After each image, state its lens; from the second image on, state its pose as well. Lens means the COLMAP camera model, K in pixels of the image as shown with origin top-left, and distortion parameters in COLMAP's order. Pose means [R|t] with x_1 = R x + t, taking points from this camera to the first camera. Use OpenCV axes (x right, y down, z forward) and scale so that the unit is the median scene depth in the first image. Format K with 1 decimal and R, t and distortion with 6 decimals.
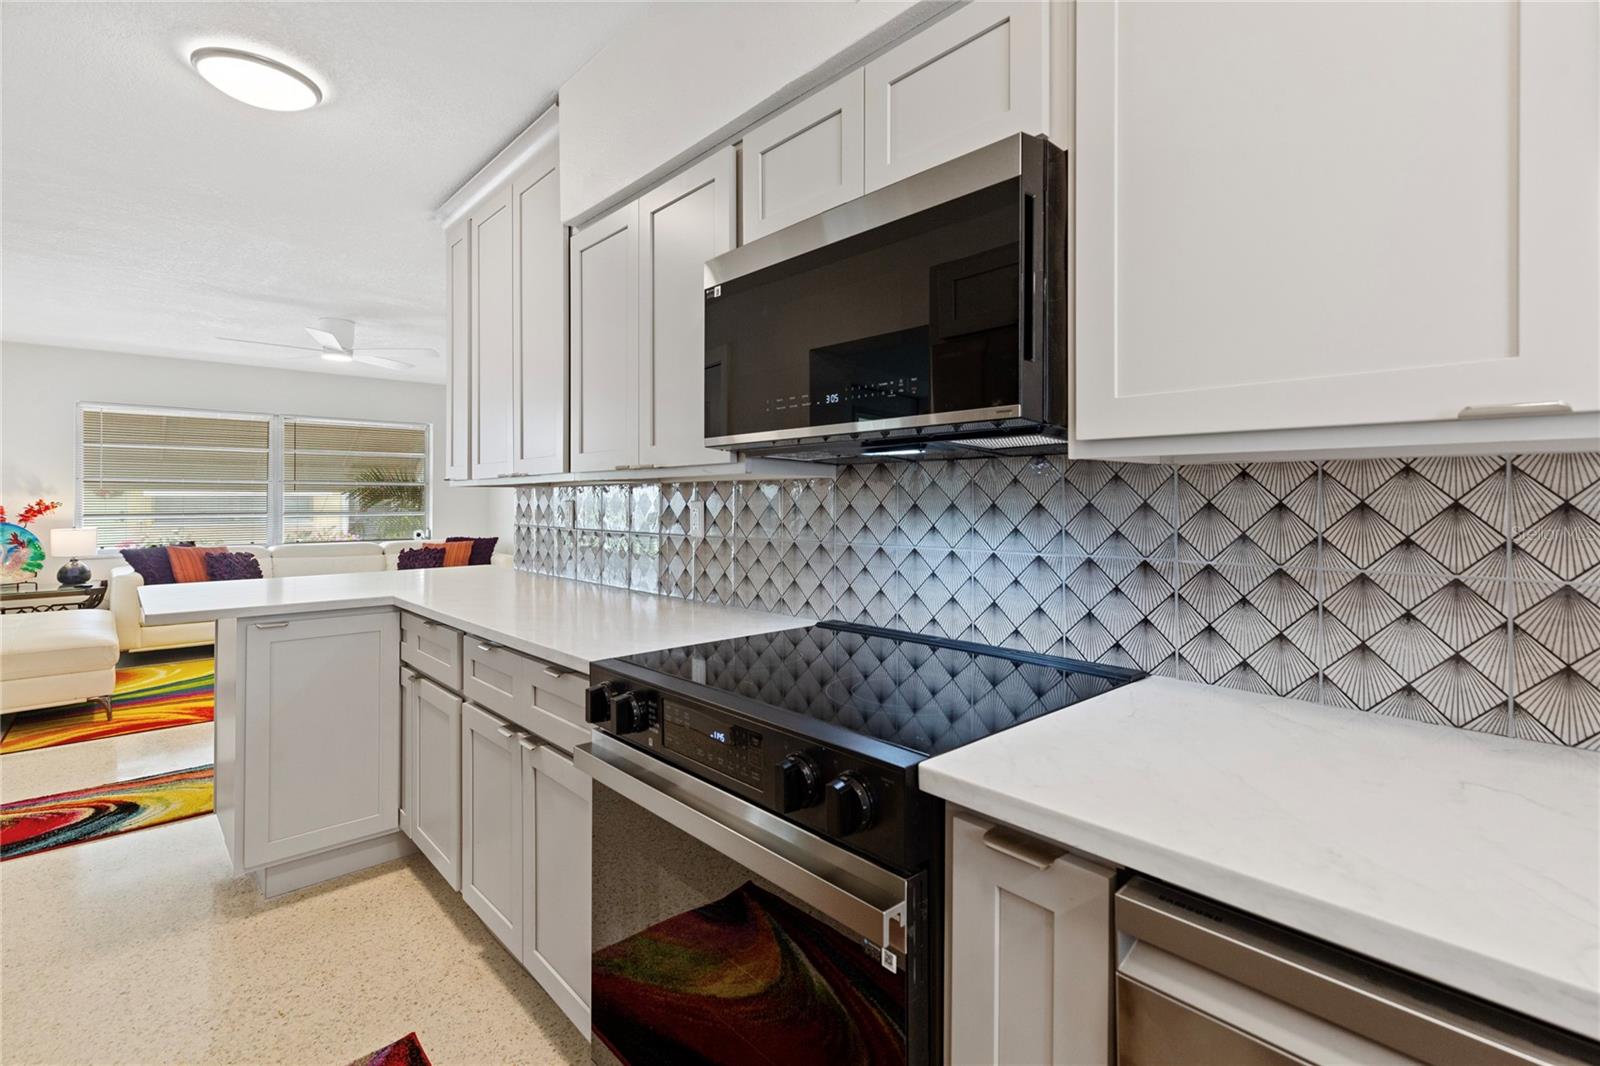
lens RADIAL K [[794.1, 0, 803.6], [0, 794.1, 494.7], [0, 0, 1]] dist [0.030221, -0.000846]
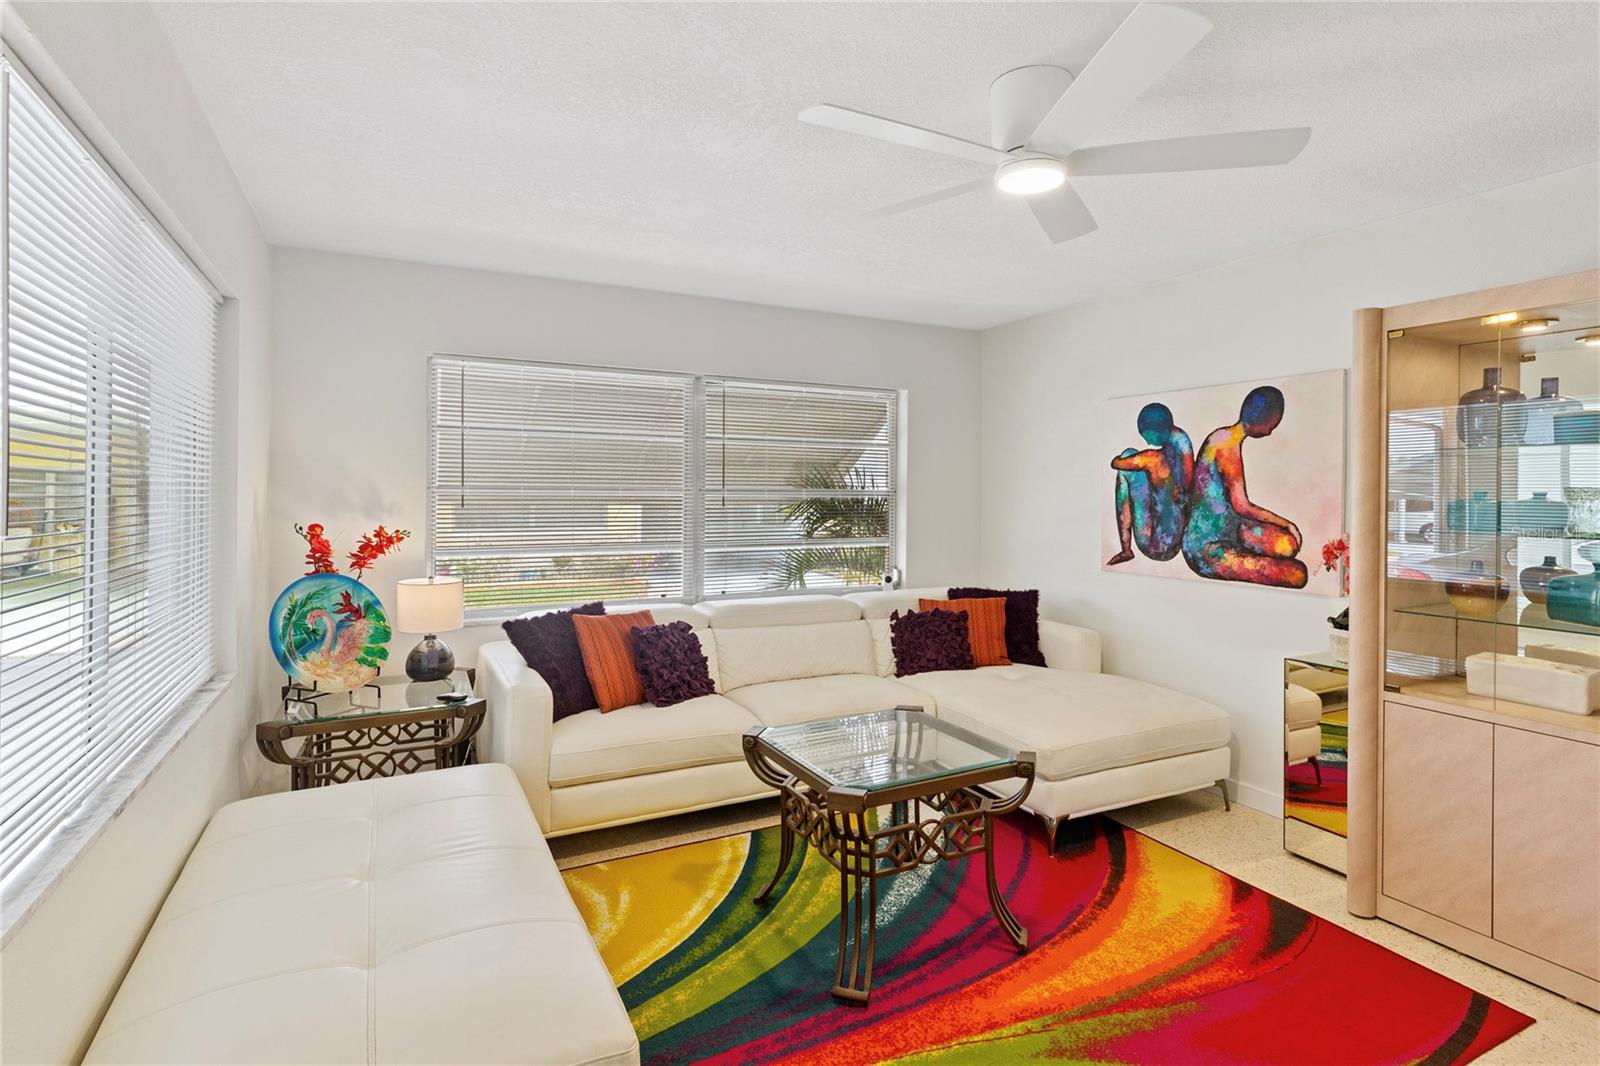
lens RADIAL K [[804.0, 0, 798.1], [0, 804.0, 492.0], [0, 0, 1]] dist [0.006153, -0.000192]
pose [[0.972063, 0.004581, -0.234675, -0.298621], [-0.003725, 0.999985, 0.004089, -0.012080], [0.234690, -0.003100, 0.972065, 0.298990]]
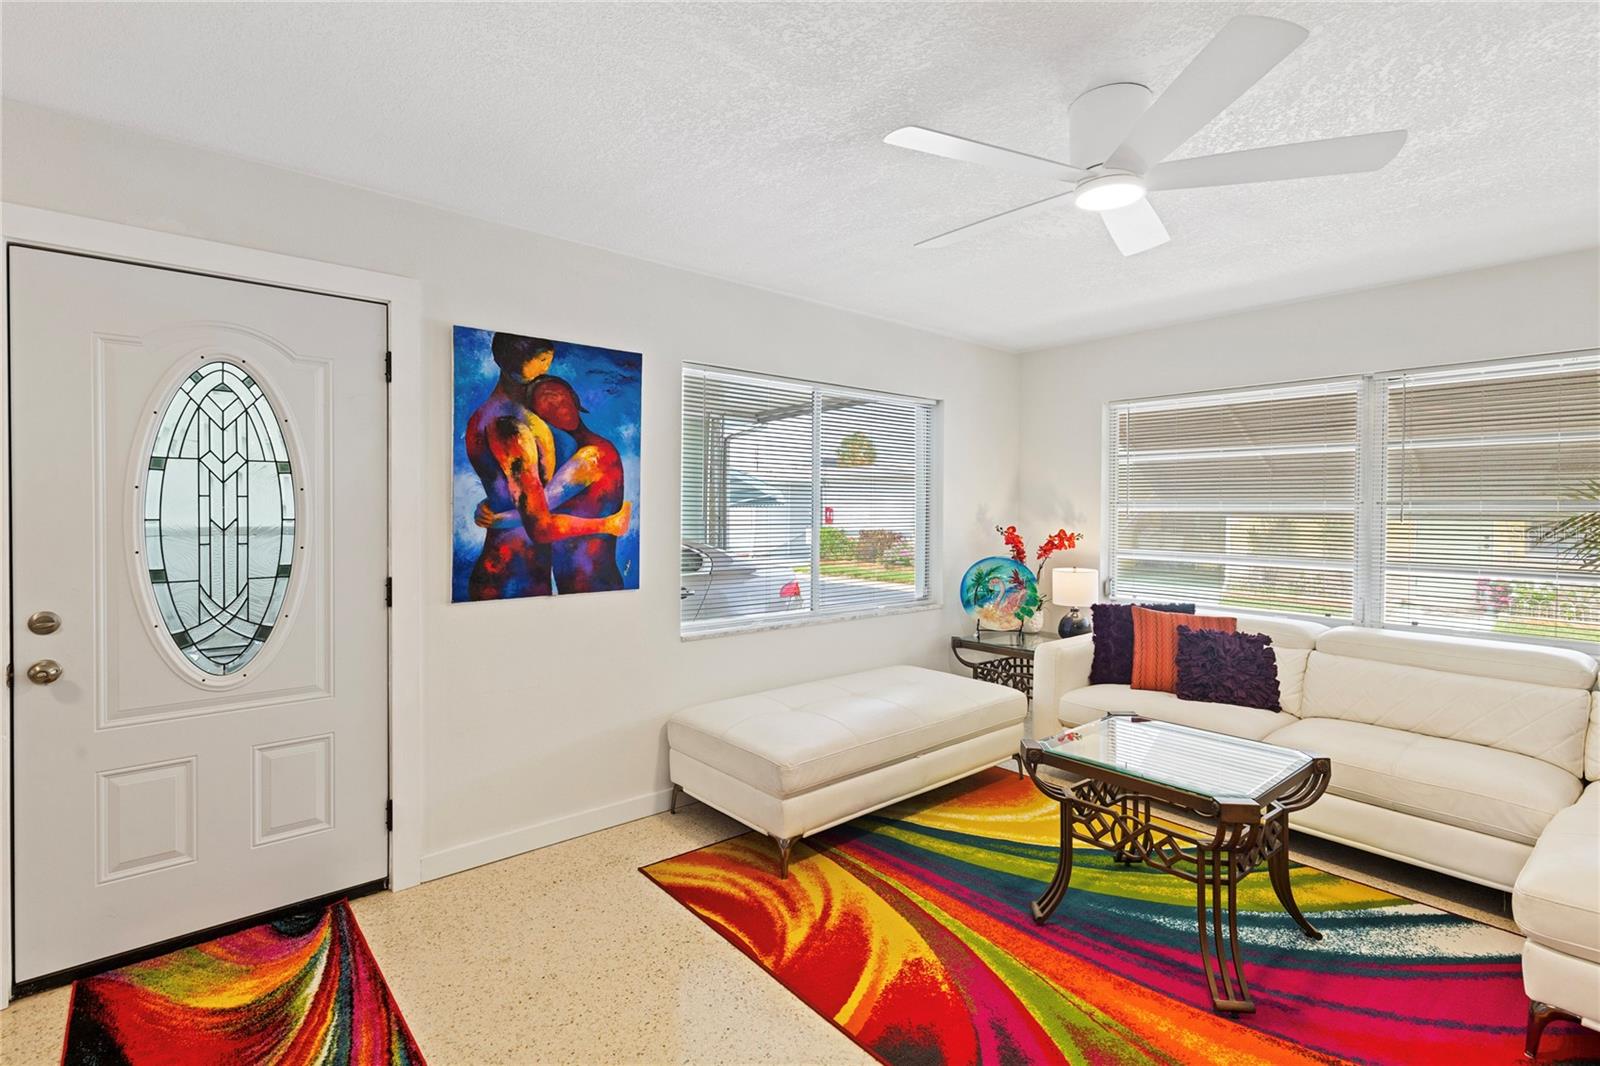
lens RADIAL K [[747.3, 0, 794.4], [0, 747.3, 509.3], [0, 0, 1]] dist [0.011025, -0.000288]
pose [[-0.019103, 0.006252, -0.999798, -0.104097], [0.002619, 0.999977, 0.006203, -0.011292], [0.999814, -0.002500, -0.019119, 0.425296]]
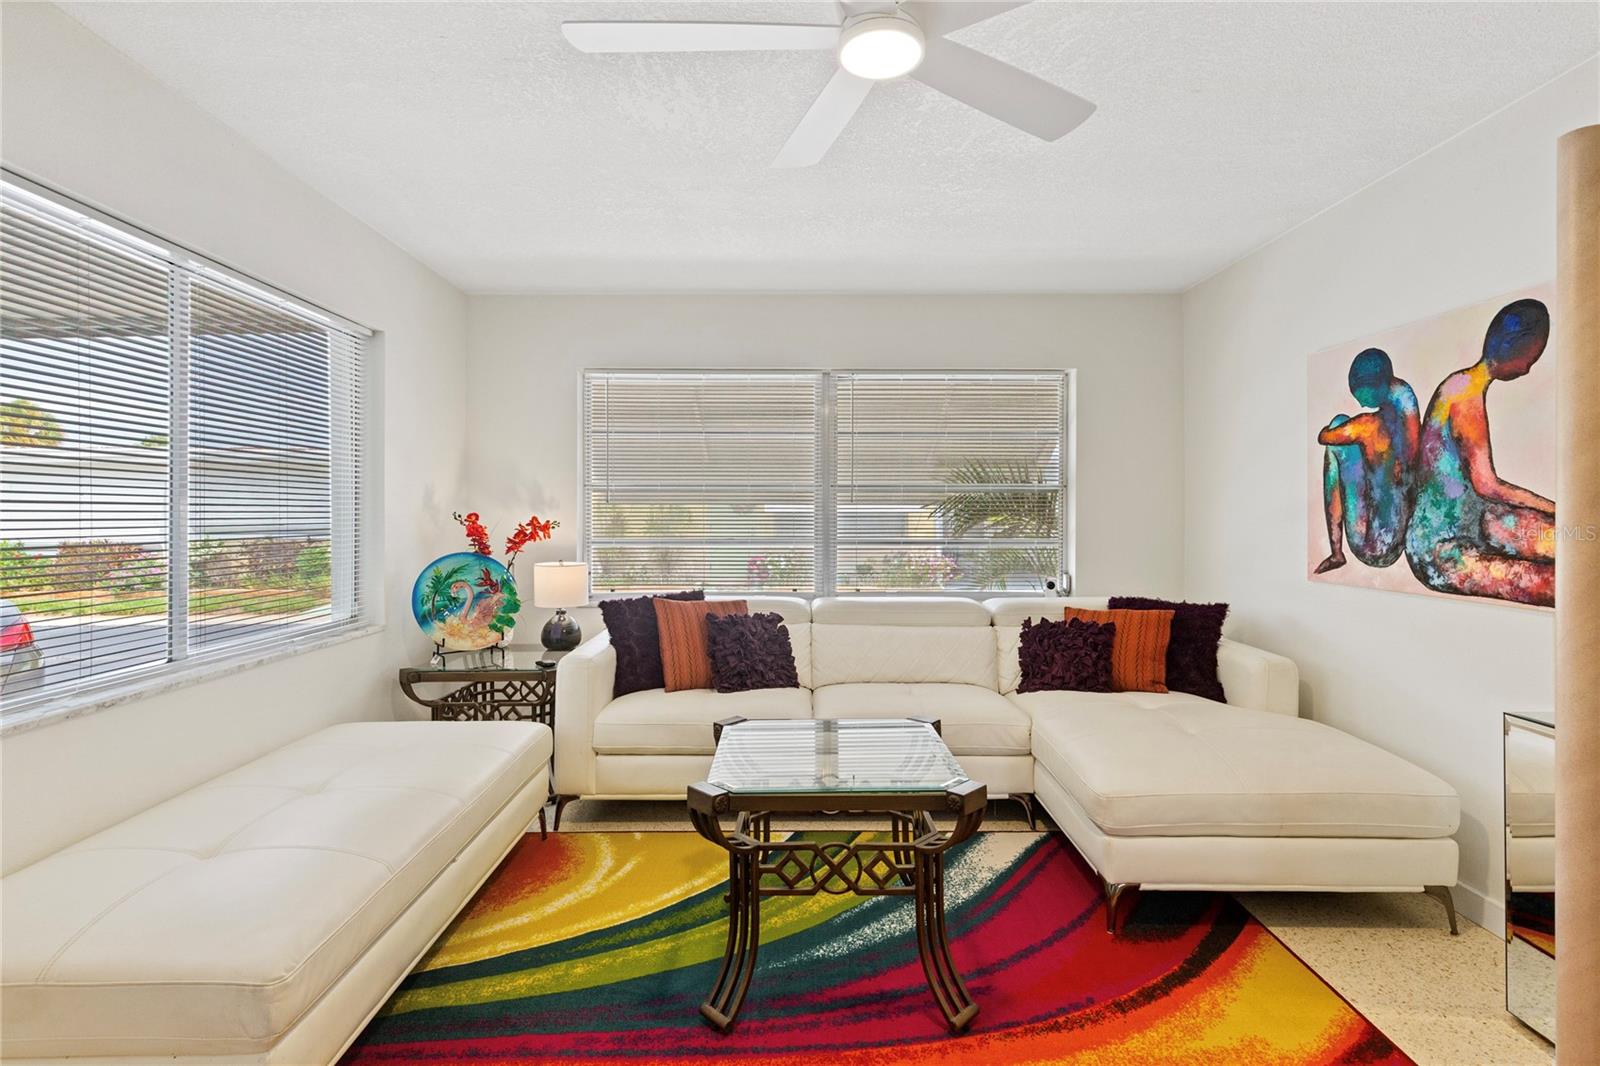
lens RADIAL K [[763.0, 0, 796.4], [0, 763.0, 512.0], [0, 0, 1]] dist [0.006247, -0.000517]
pose [[0.760559, 0.000107, -0.649269, -0.208888], [0.002953, 0.999989, 0.003624, 0.000221], [0.649262, -0.004673, 0.760550, 0.377818]]
